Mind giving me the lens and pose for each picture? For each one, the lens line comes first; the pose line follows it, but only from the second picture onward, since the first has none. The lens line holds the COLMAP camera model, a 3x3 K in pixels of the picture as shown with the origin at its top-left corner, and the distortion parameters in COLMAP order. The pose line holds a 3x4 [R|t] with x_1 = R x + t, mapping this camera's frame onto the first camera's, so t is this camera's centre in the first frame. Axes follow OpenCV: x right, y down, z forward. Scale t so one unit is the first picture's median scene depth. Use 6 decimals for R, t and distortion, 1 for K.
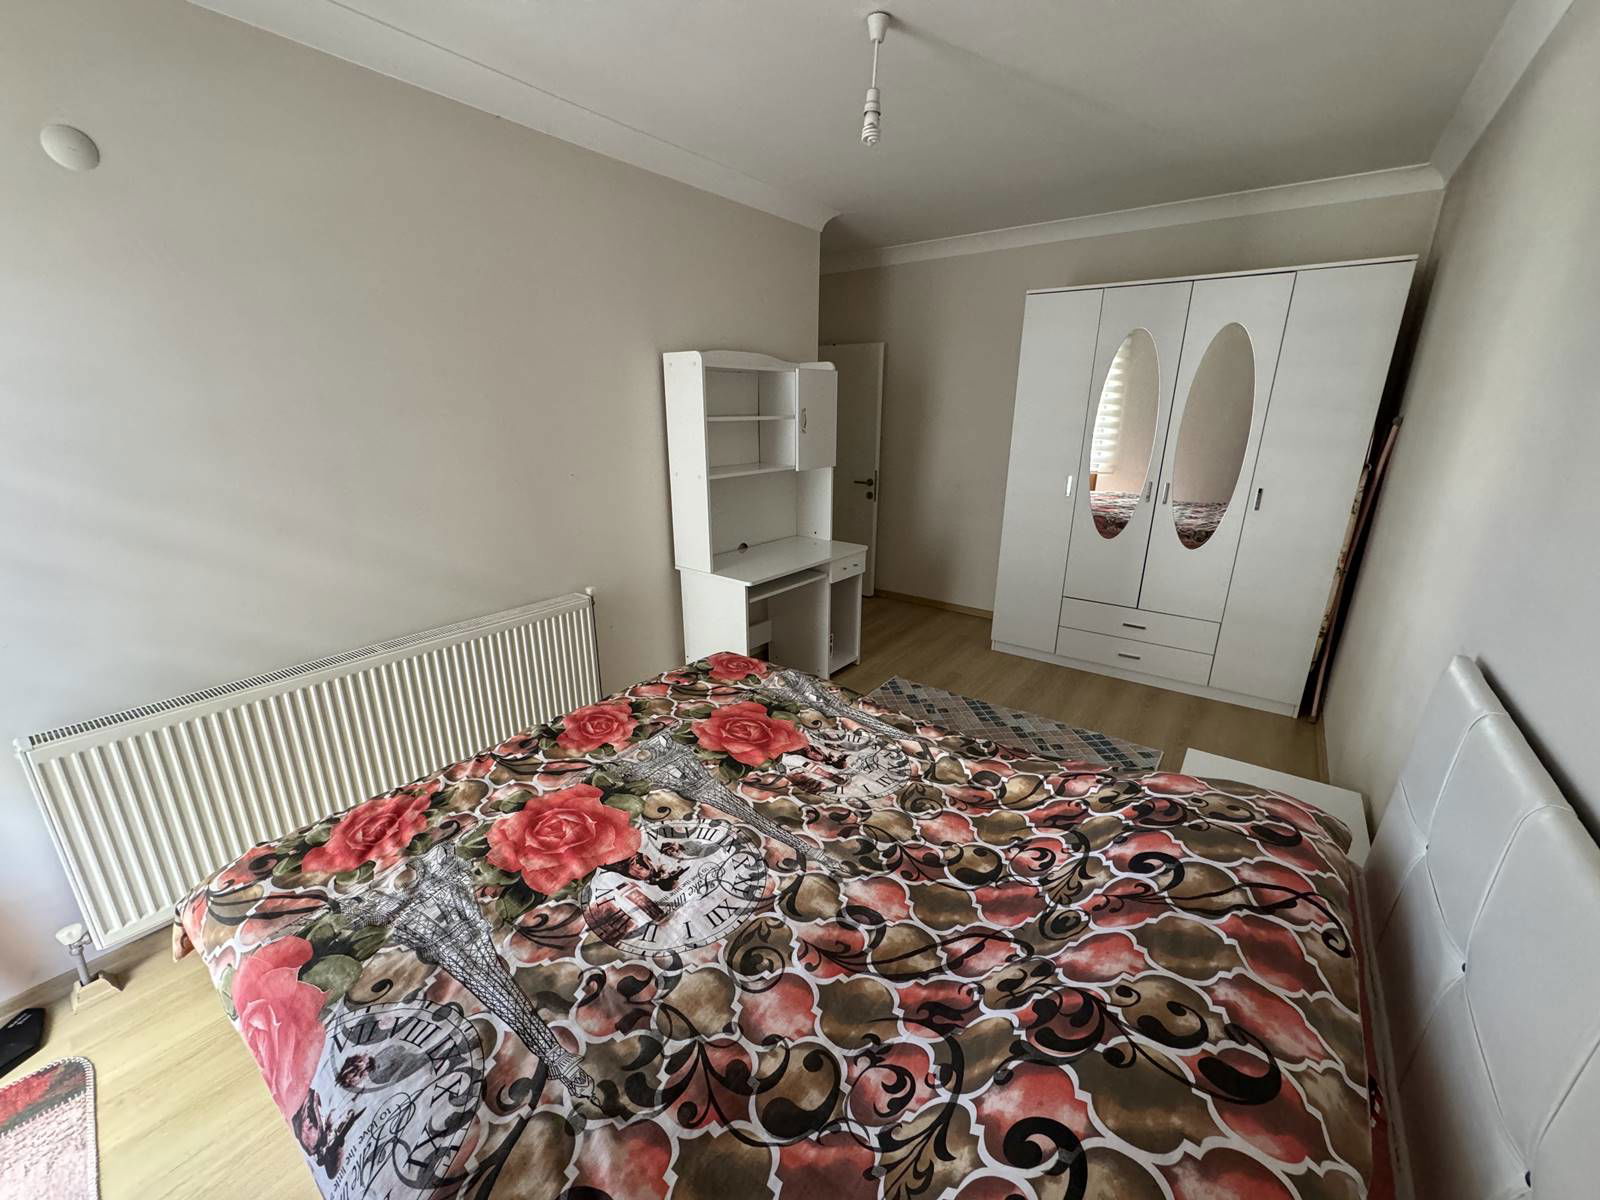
lens RADIAL K [[635.5, 0, 800.3], [0, 635.5, 601.1], [0, 0, 1]] dist [-0.003089, 0.000445]
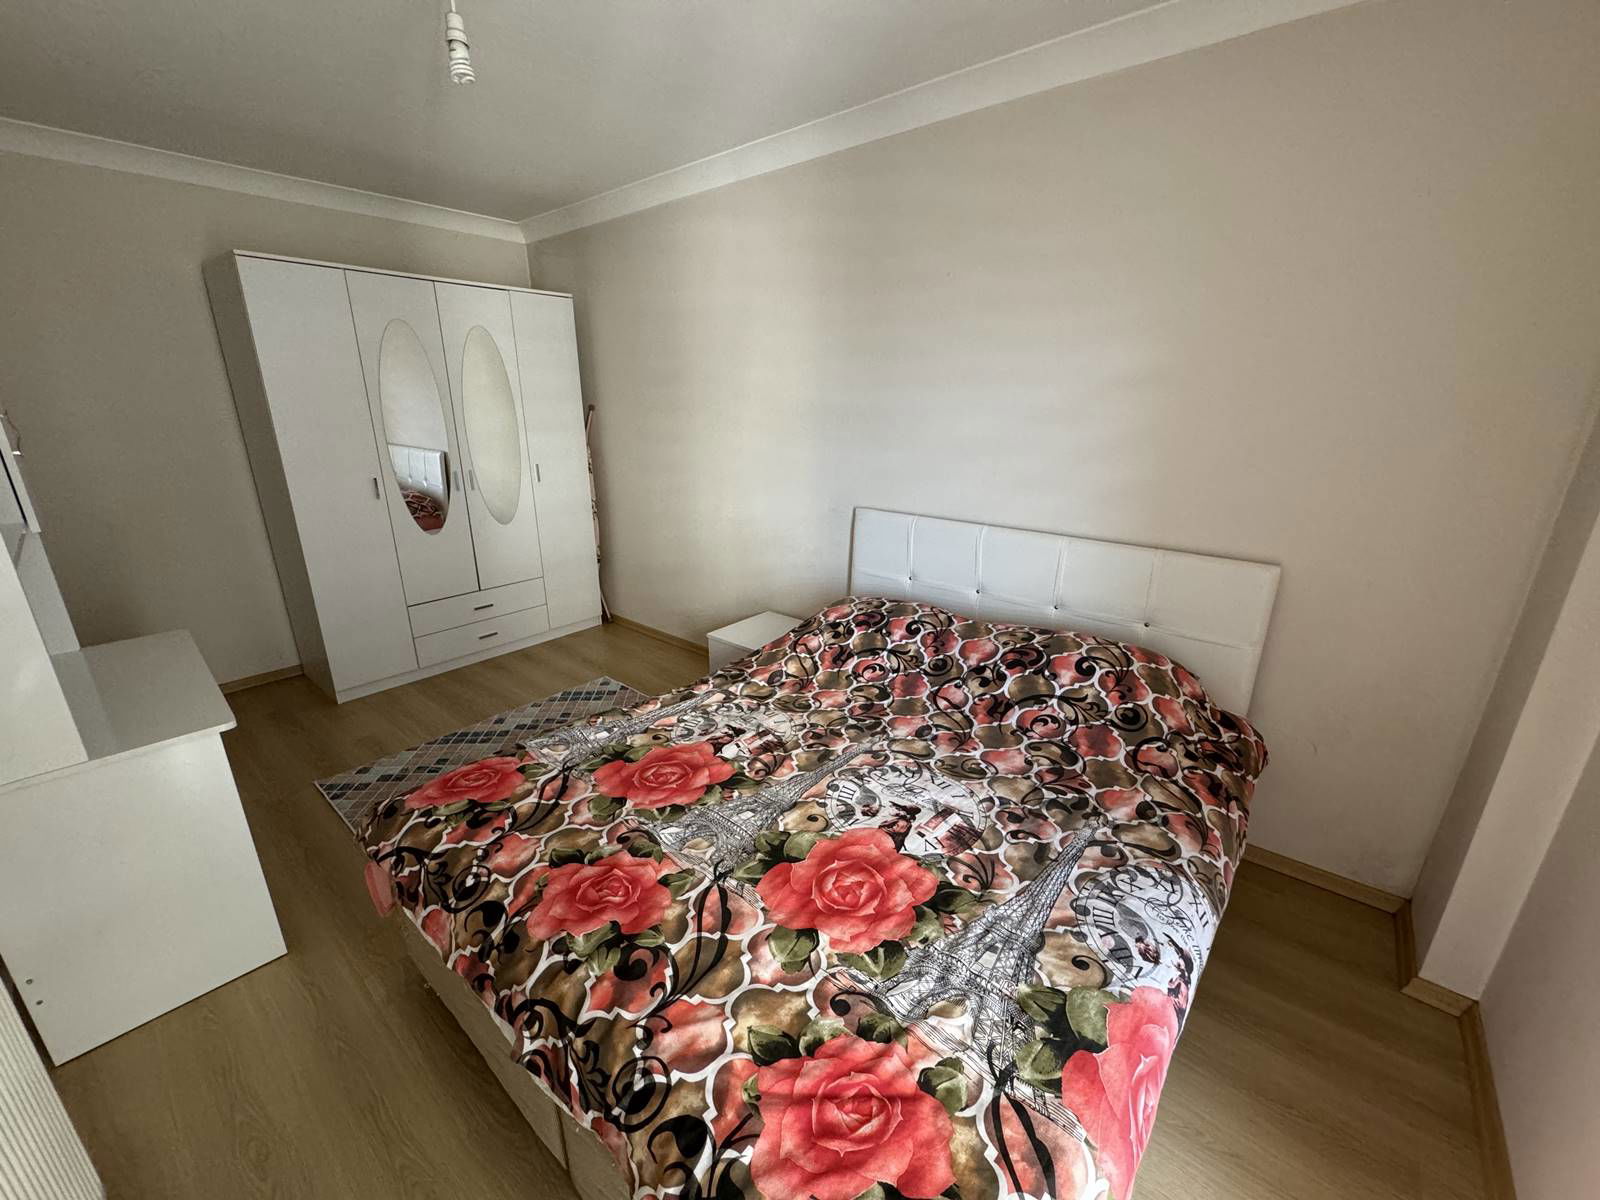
lens RADIAL K [[635.5, 0, 800.3], [0, 635.5, 601.1], [0, 0, 1]] dist [-0.003089, 0.000445]
pose [[0.060886, -0.309811, 0.948847, -1.232631], [0.293968, 0.914014, 0.279574, -0.304882], [-0.953874, 0.261908, 0.146725, 0.931014]]
